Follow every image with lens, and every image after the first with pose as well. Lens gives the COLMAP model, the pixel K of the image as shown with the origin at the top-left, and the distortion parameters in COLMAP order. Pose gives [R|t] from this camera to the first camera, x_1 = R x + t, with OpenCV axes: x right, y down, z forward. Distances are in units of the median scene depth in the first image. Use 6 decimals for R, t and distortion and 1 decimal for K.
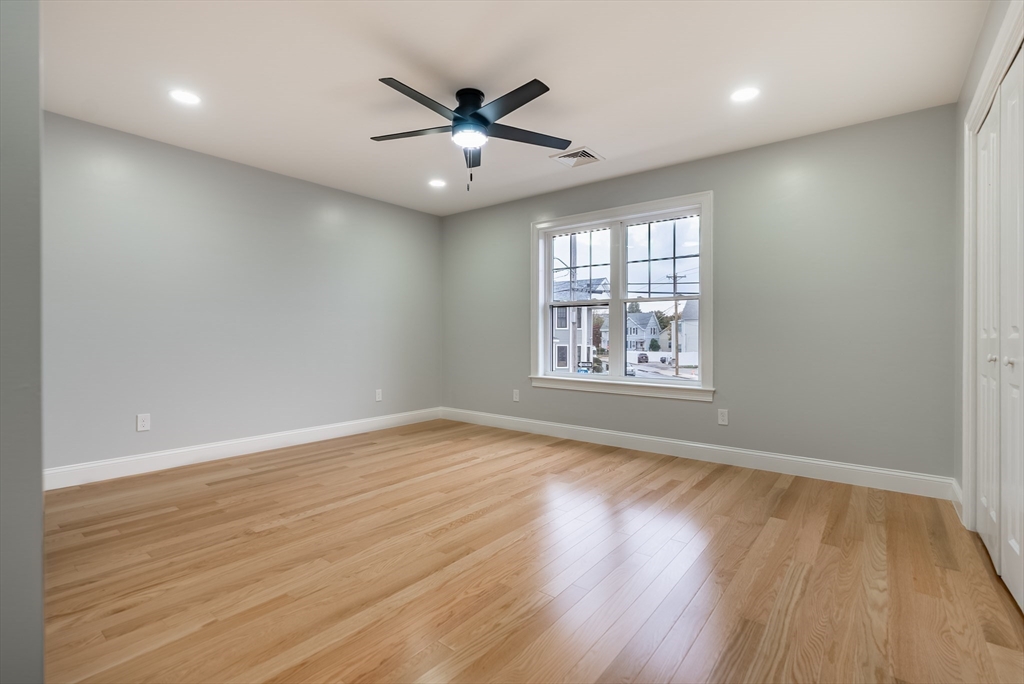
lens RADIAL K [[480.7, 0, 512.0], [0, 480.7, 342.0], [0, 0, 1]] dist [-0.003547, -0.000383]
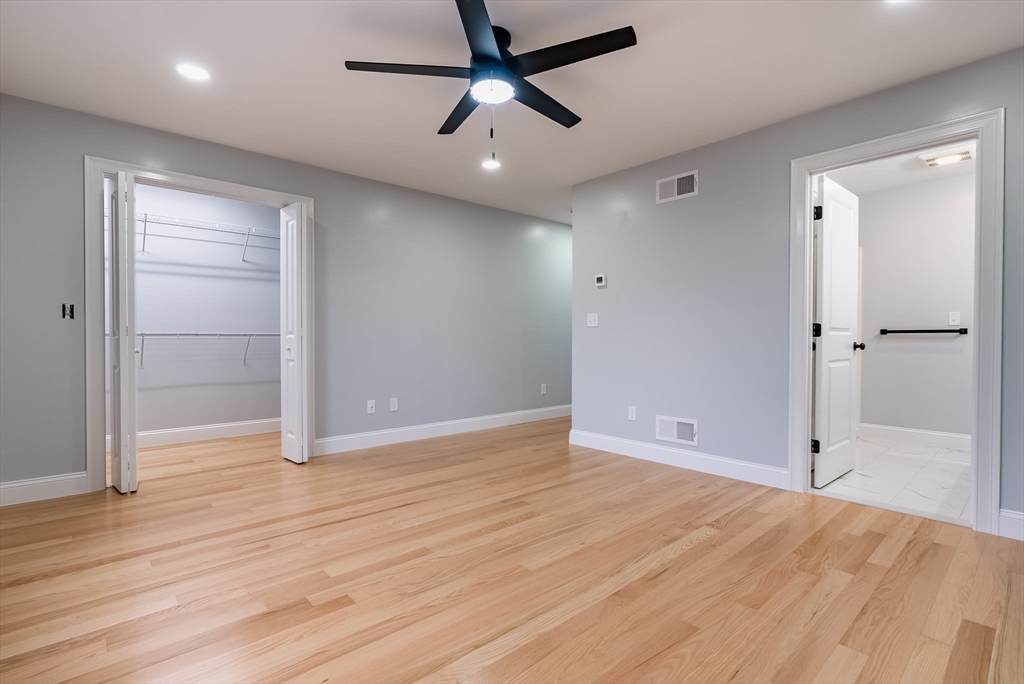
lens RADIAL K [[480.7, 0, 512.0], [0, 480.7, 342.0], [0, 0, 1]] dist [-0.003547, -0.000383]
pose [[-0.985808, -0.006187, 0.167763, -0.267338], [-0.002868, 0.999795, 0.020019, -0.015102], [-0.167853, 0.019254, -0.985624, 1.875142]]
